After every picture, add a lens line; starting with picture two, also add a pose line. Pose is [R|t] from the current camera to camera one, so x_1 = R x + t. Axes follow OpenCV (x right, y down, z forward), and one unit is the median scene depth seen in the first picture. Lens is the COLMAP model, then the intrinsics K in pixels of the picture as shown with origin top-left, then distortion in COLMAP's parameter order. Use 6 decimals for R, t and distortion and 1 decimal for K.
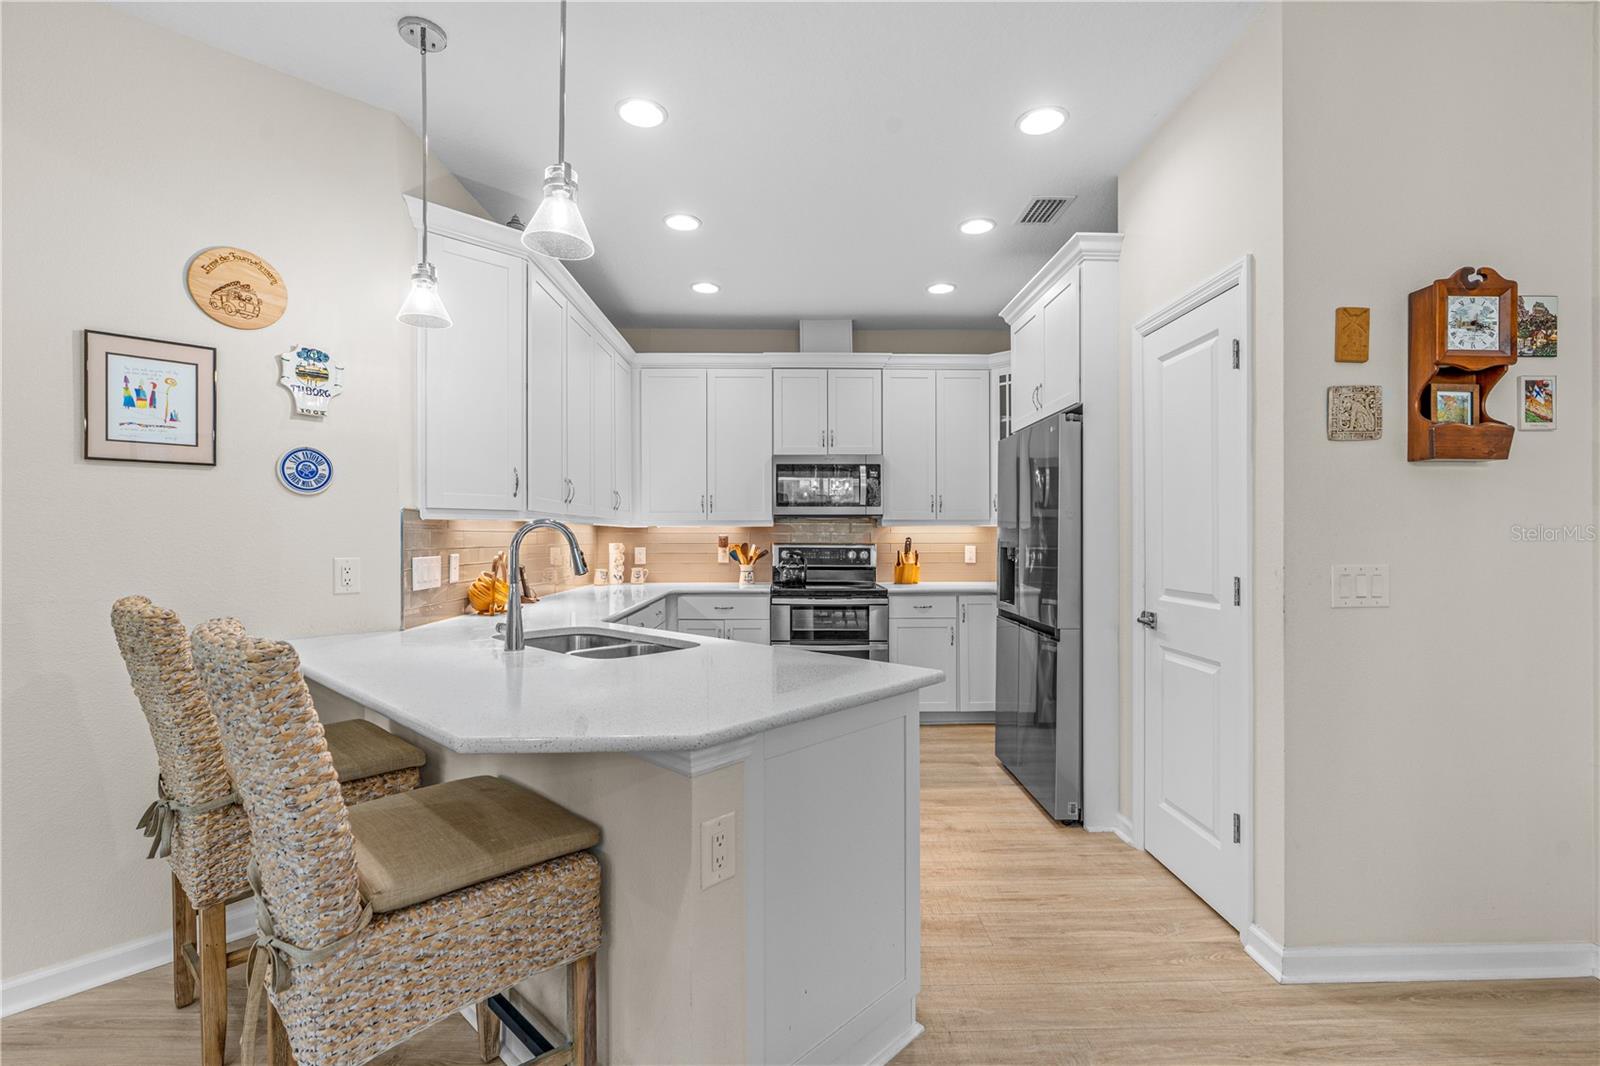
lens RADIAL K [[733.8, 0, 805.4], [0, 733.8, 531.8], [0, 0, 1]] dist [-0.011891, 0.005372]
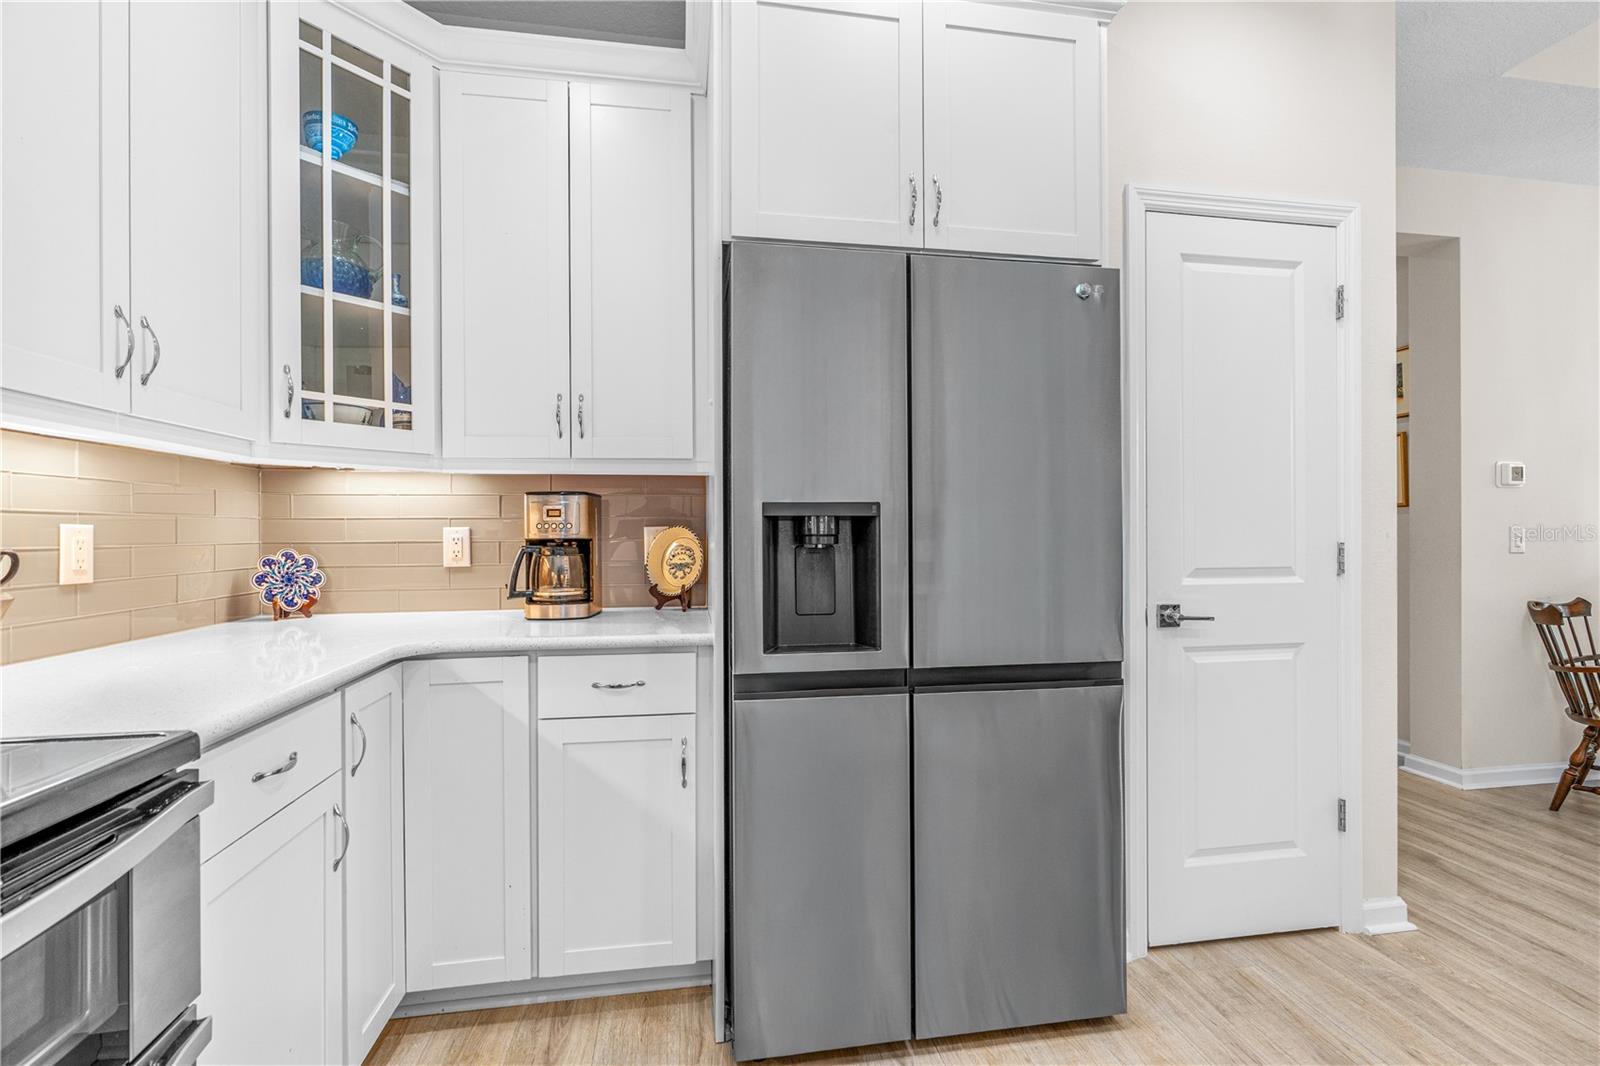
lens RADIAL K [[733.8, 0, 805.1], [0, 733.8, 537.3], [0, 0, 1]] dist [-0.011891, 0.005372]
pose [[-0.148072, 0.004827, 0.988965, -0.109251], [-0.001741, 0.999985, -0.005141, 0.029892], [-0.988975, -0.002483, -0.148061, 0.889983]]
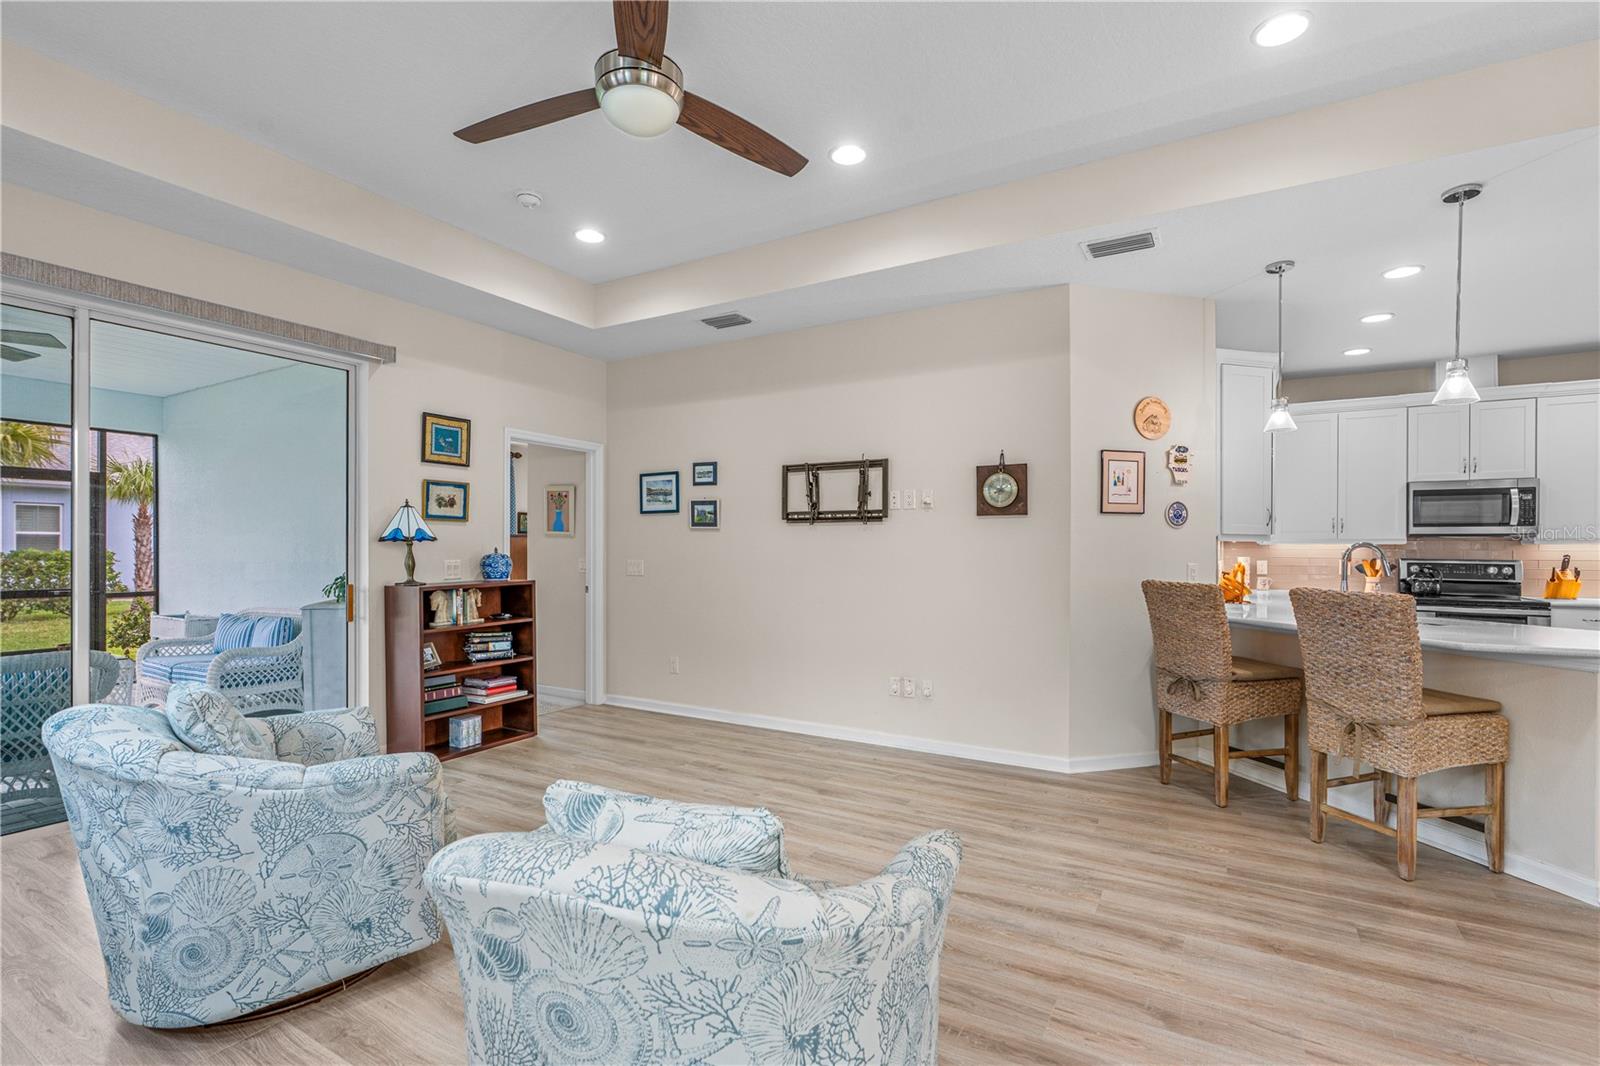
lens RADIAL K [[733.8, 0, 791.6], [0, 733.8, 550.8], [0, 0, 1]] dist [-0.011891, 0.005372]
pose [[0.849389, 0.008488, -0.527699, -0.270150], [-0.004454, 0.999950, 0.008916, -0.002875], [0.527748, -0.005222, 0.849385, -0.512859]]
